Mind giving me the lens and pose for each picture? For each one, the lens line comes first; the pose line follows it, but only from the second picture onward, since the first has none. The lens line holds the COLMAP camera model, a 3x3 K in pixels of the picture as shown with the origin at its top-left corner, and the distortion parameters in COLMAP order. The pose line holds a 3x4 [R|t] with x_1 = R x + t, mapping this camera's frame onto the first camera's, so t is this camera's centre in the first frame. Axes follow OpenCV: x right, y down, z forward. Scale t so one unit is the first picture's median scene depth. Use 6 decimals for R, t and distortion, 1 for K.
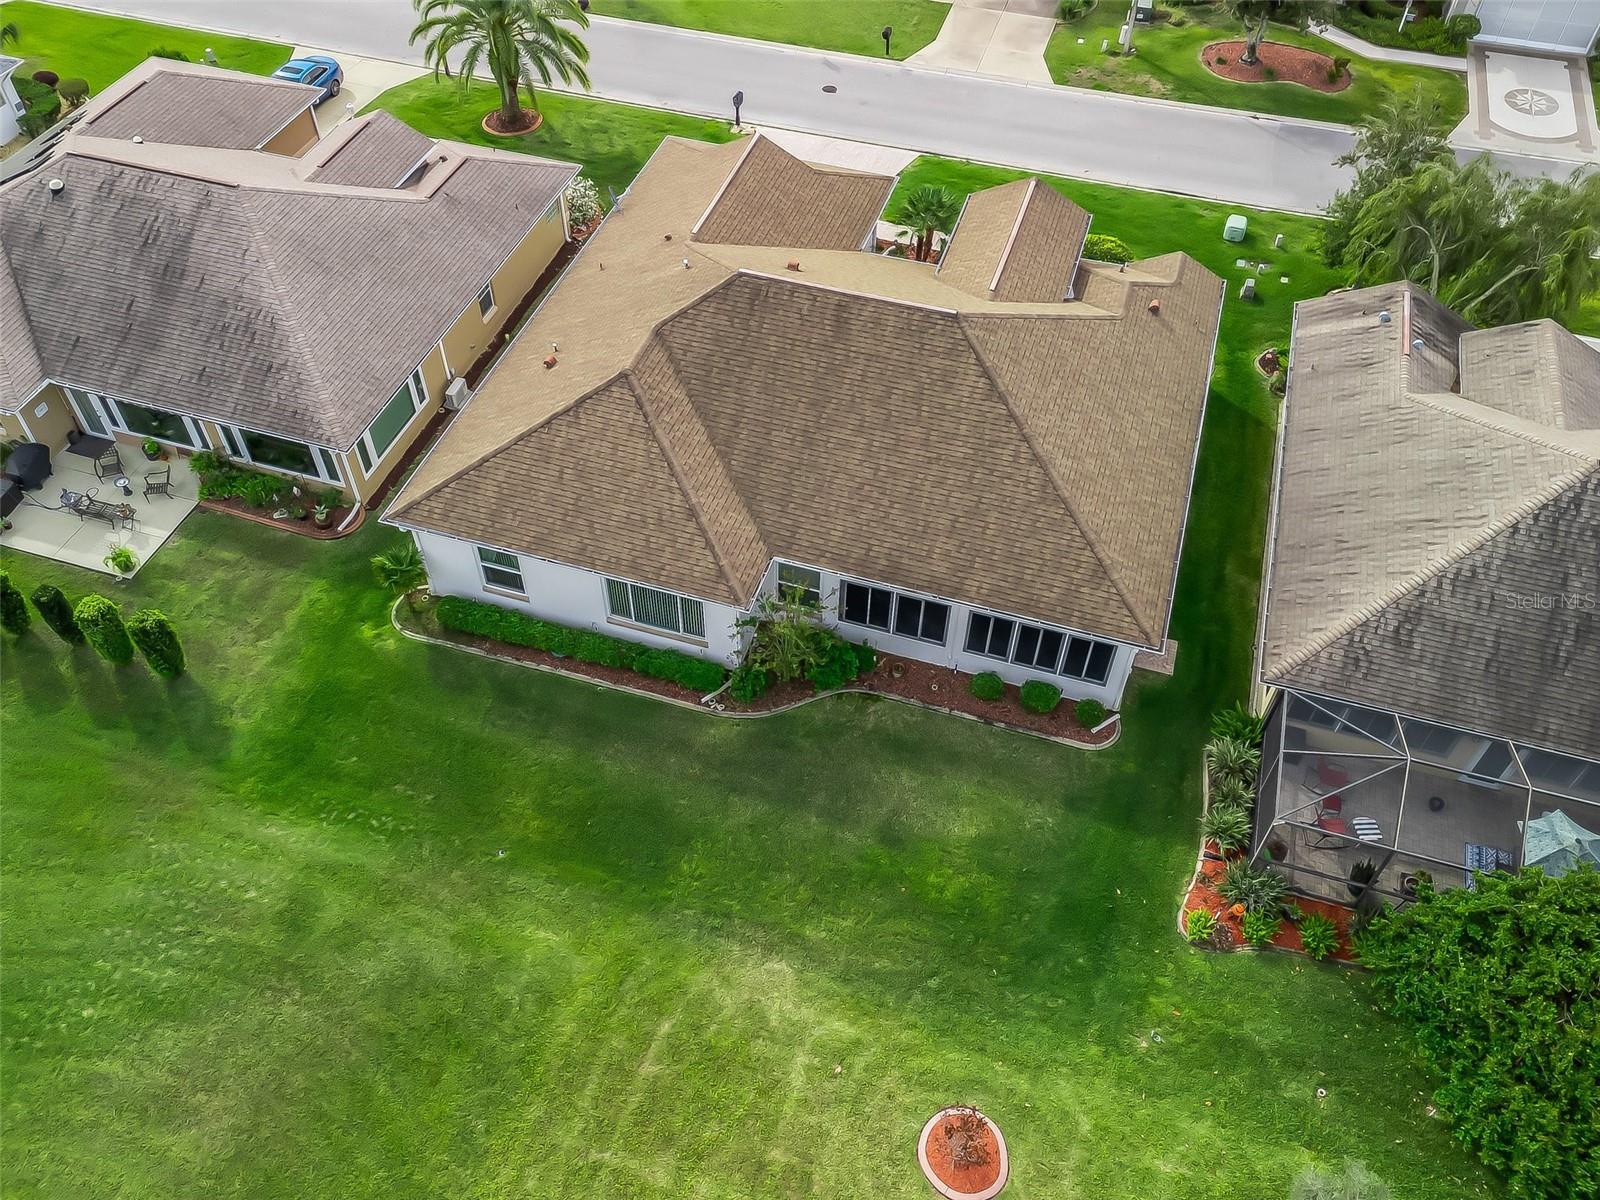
lens RADIAL K [[1284.6, 0, 800.0], [0, 1284.6, 600.0], [0, 0, 1]] dist [0.074737, -0.081353]
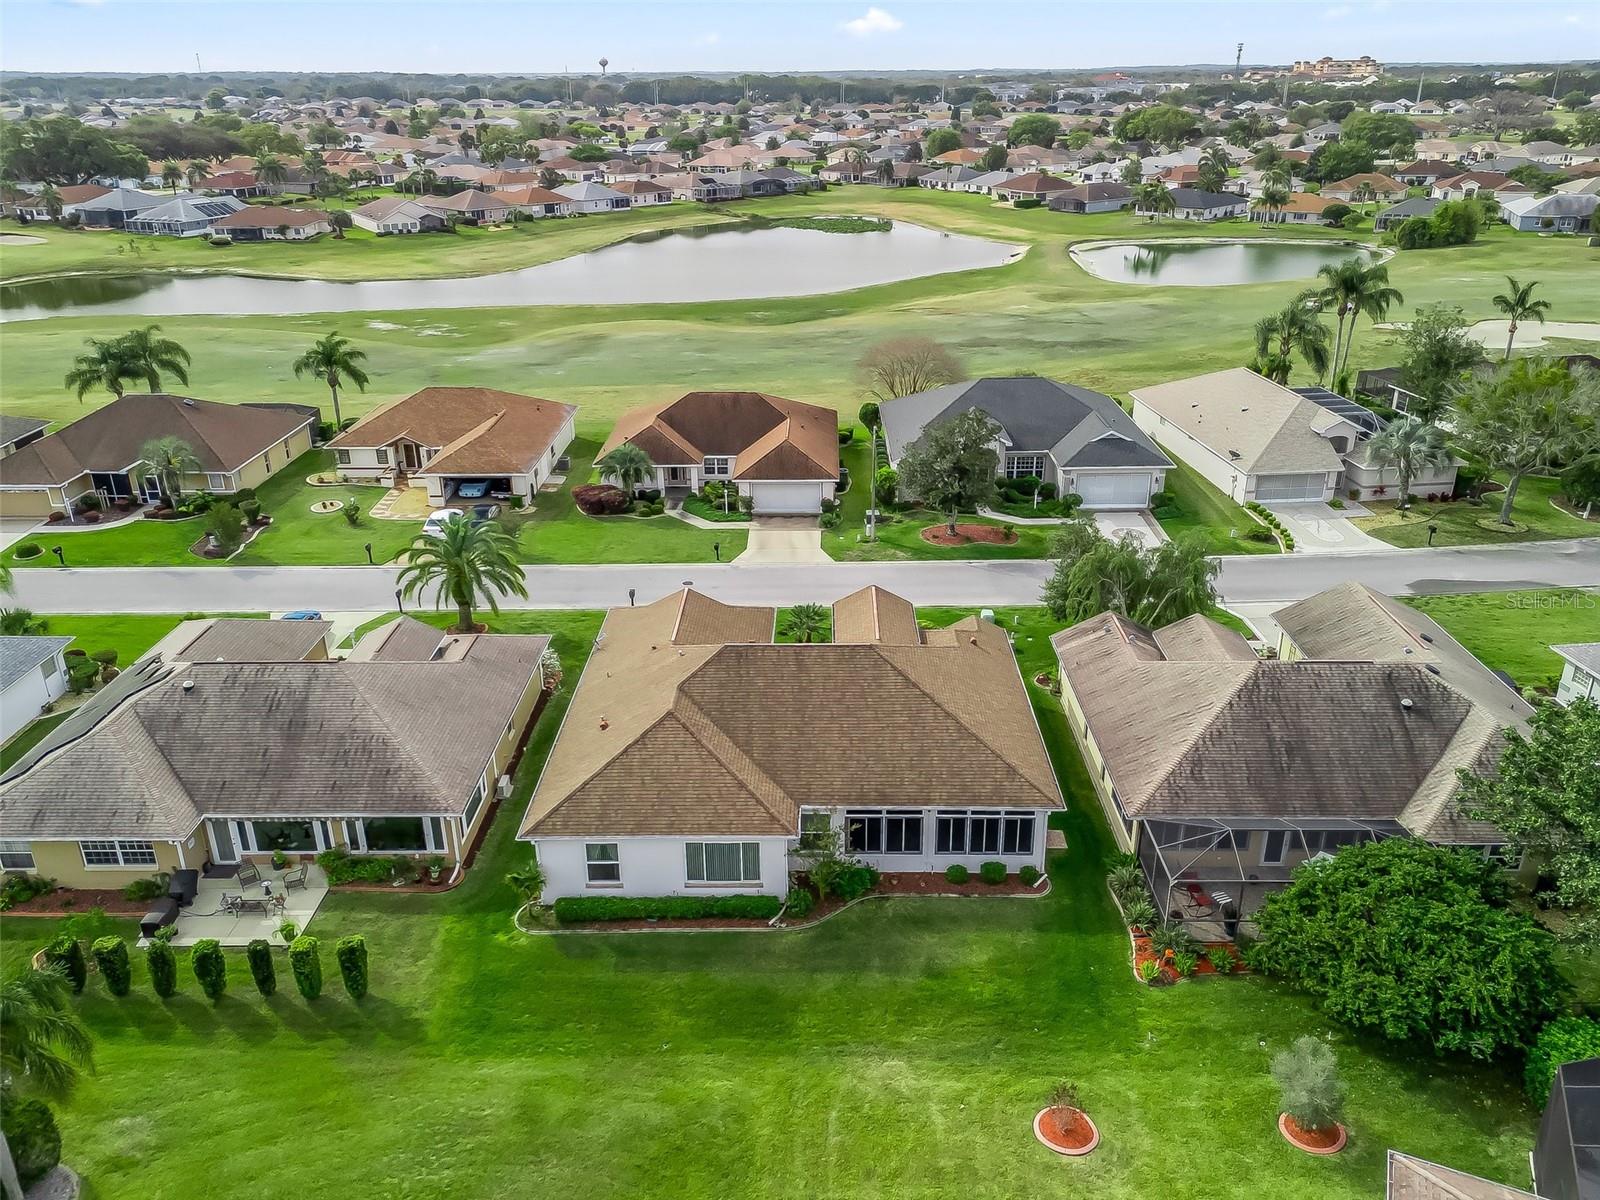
lens RADIAL K [[1284.6, 0, 800.0], [0, 1284.6, 600.0], [0, 0, 1]] dist [0.074737, -0.081353]
pose [[0.953767, -0.131149, 0.270423, -0.369348], [0.236477, 0.882789, -0.405909, 0.337663], [-0.185492, 0.451092, 0.872988, -0.363048]]
